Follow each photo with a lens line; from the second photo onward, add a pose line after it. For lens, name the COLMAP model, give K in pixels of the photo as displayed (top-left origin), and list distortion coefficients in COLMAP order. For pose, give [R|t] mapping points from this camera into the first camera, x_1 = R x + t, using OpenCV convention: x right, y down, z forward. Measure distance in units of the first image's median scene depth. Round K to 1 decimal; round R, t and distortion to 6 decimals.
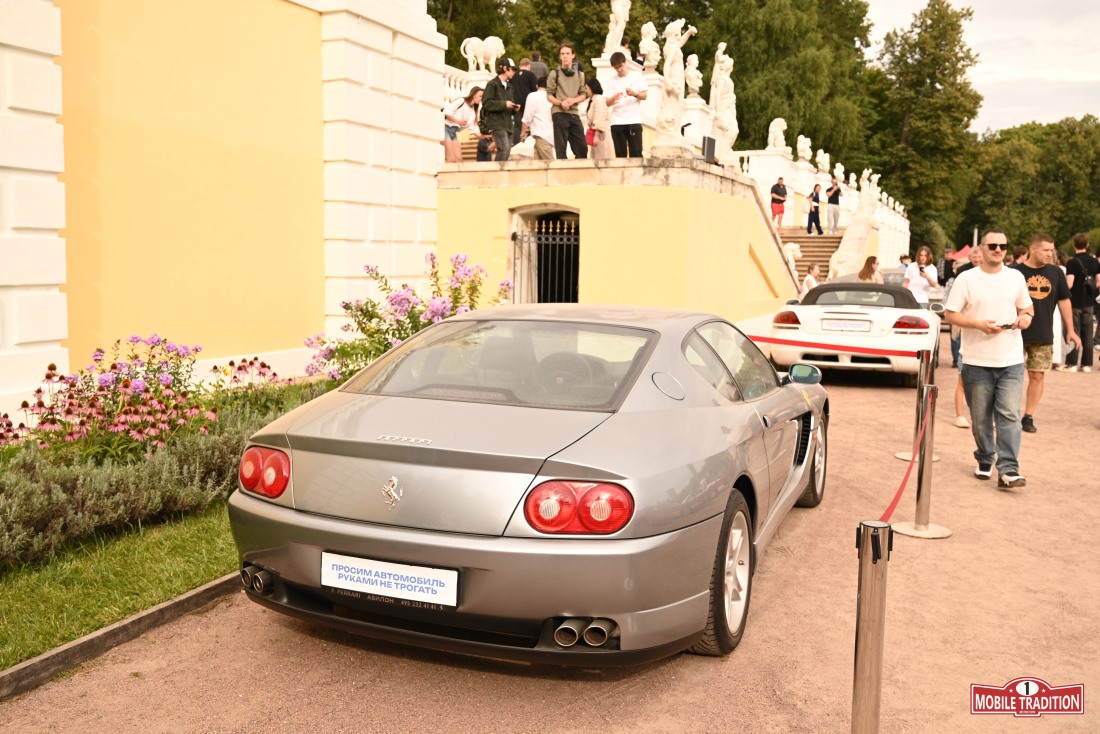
lens RADIAL K [[1039.4, 0, 550.0], [0, 1039.4, 367.0], [0, 0, 1]] dist [-0.000124, 0.012249]
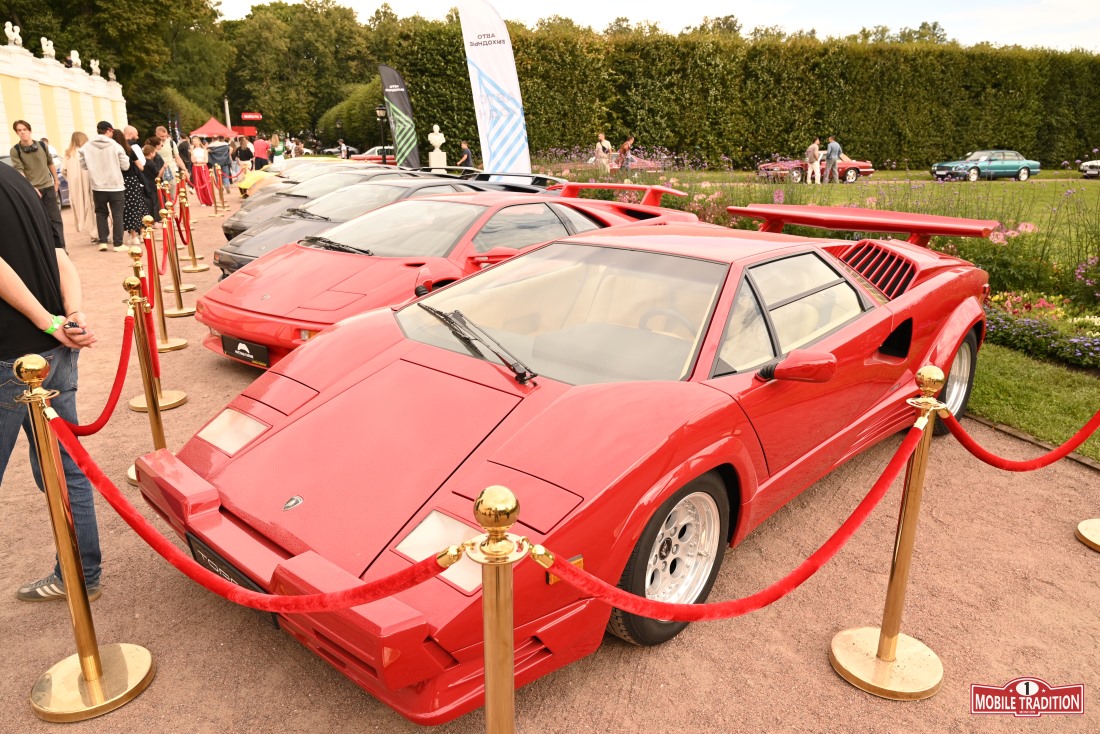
lens RADIAL K [[787.5, 0, 550.0], [0, 787.5, 367.0], [0, 0, 1]] dist [-0.001632, -0.001595]
pose [[0.755631, -0.201760, 0.623149, 0.185152], [0.085729, 0.973657, 0.211290, -0.031478], [-0.649363, -0.106236, 0.753022, 0.334173]]
